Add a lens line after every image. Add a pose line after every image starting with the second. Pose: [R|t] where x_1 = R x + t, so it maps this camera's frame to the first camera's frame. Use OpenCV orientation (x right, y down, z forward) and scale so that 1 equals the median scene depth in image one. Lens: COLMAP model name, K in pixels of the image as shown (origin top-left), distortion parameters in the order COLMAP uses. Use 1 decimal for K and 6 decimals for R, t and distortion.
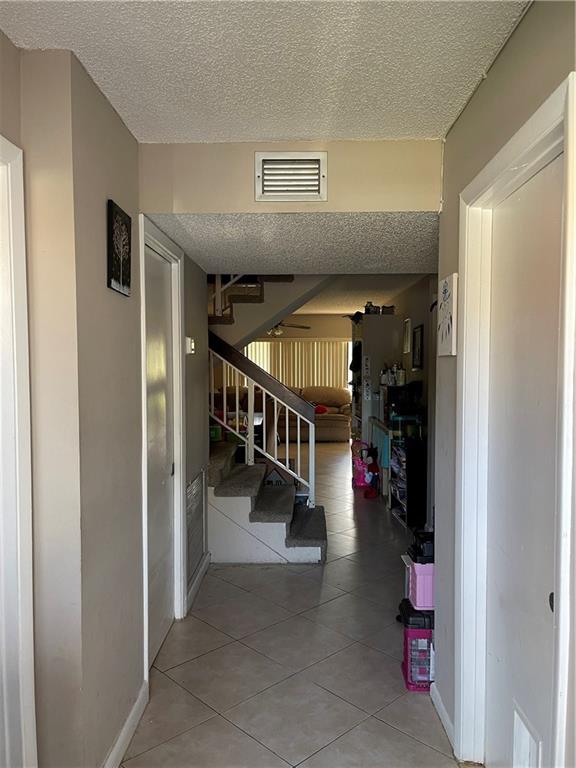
lens RADIAL K [[589.9, 0, 288.0], [0, 589.9, 384.0], [0, 0, 1]] dist [0.076995, -0.103501]
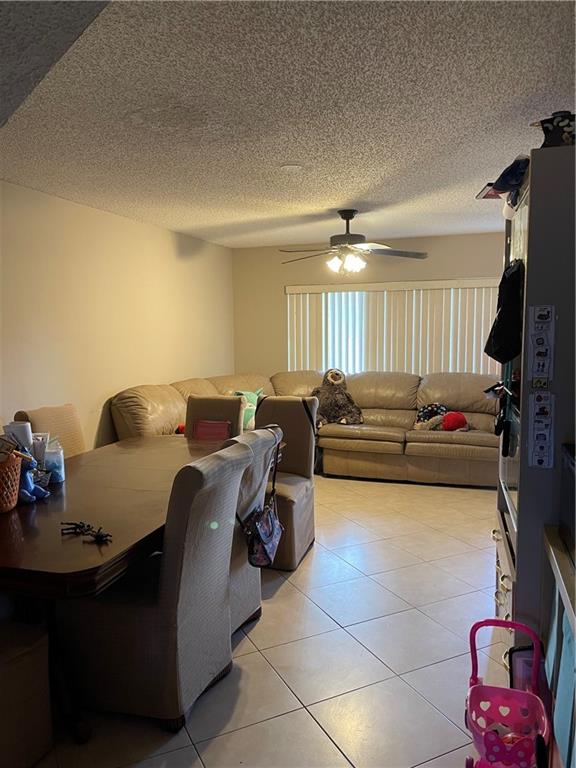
lens RADIAL K [[589.9, 0, 288.0], [0, 589.9, 384.0], [0, 0, 1]] dist [0.076995, -0.103501]
pose [[0.955029, 0.022764, -0.295638, 0.103123], [-0.004657, 0.998077, 0.061808, -0.028254], [0.296477, -0.057651, 0.953298, 0.698230]]
